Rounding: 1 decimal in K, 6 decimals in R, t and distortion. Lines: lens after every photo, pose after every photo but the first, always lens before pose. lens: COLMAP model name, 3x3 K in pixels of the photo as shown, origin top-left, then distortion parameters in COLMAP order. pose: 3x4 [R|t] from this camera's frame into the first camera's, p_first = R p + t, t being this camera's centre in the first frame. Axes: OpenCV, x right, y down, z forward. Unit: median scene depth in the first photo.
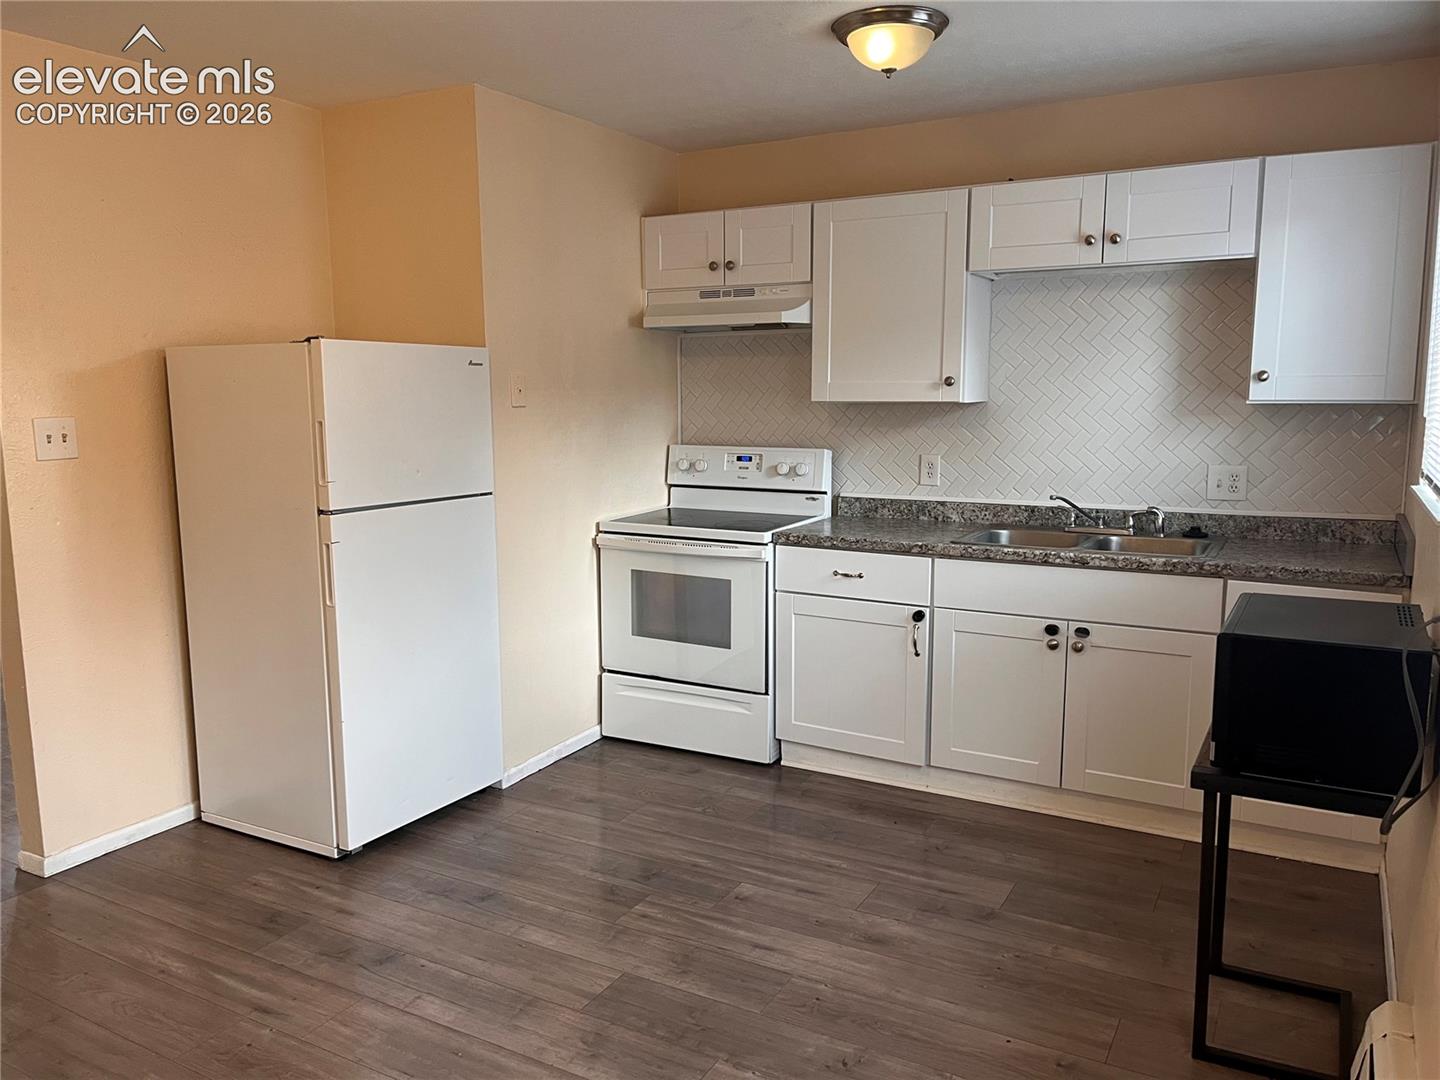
lens RADIAL K [[1117.8, 0, 720.0], [0, 1117.8, 540.0], [0, 0, 1]] dist [0.027631, -0.003142]
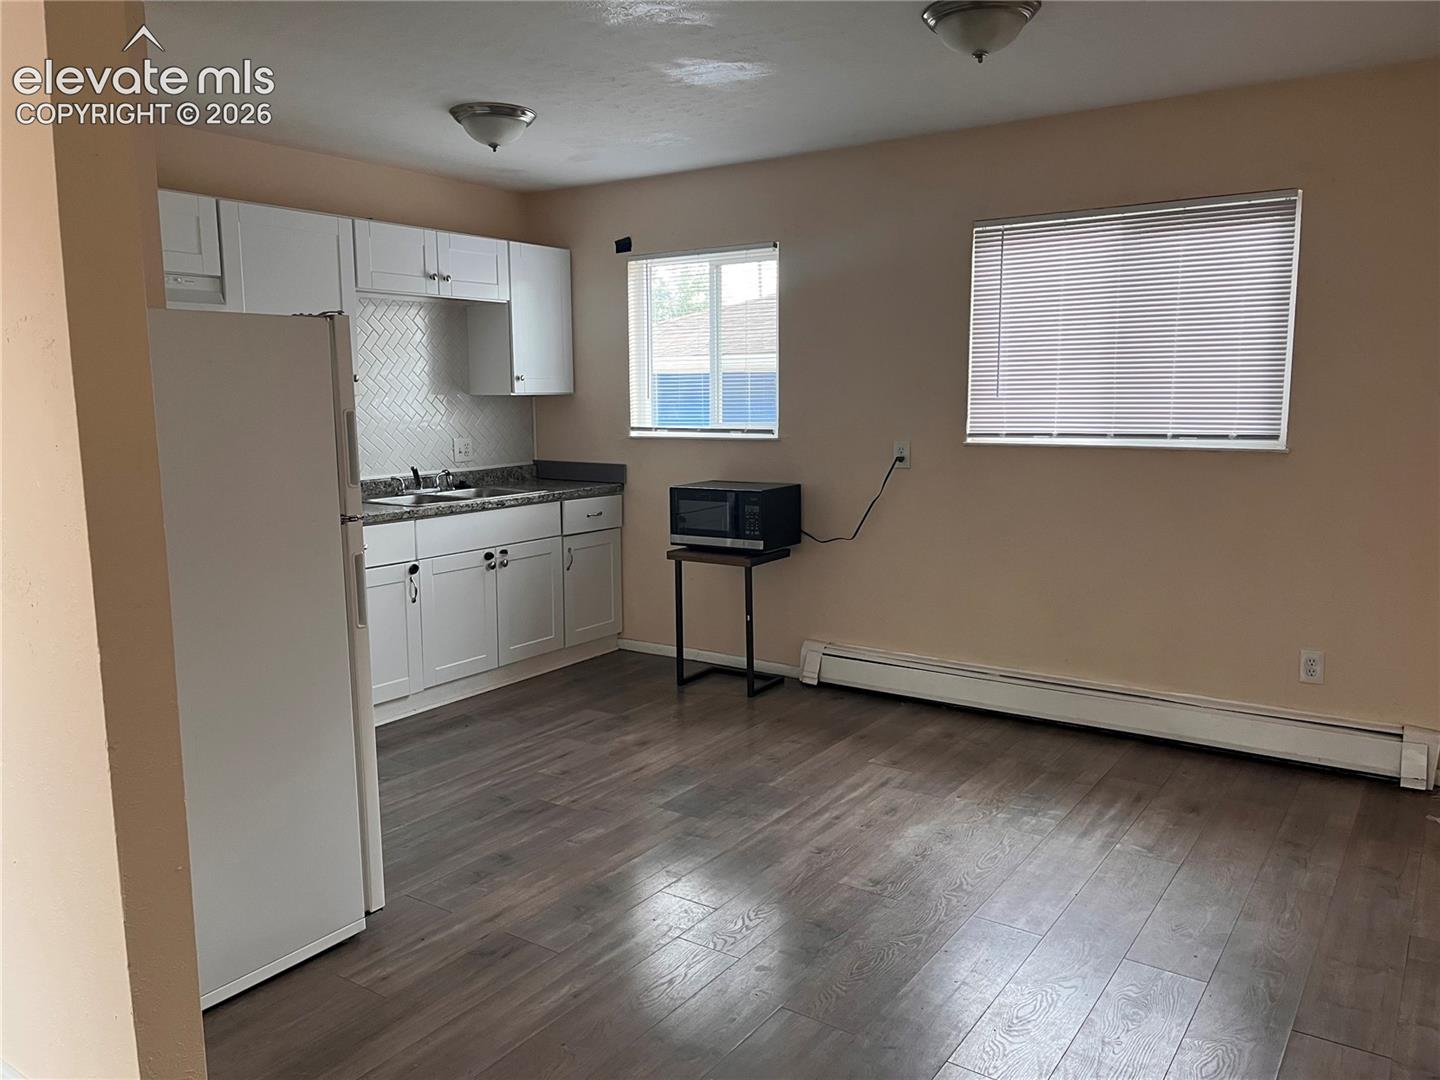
lens RADIAL K [[1117.8, 0, 720.0], [0, 1117.8, 540.0], [0, 0, 1]] dist [0.027631, -0.003142]
pose [[0.066139, -0.128568, 0.989493, -1.121438], [0.149197, 0.981790, 0.117595, -0.063803], [-0.986593, 0.139852, 0.084117, 0.624251]]
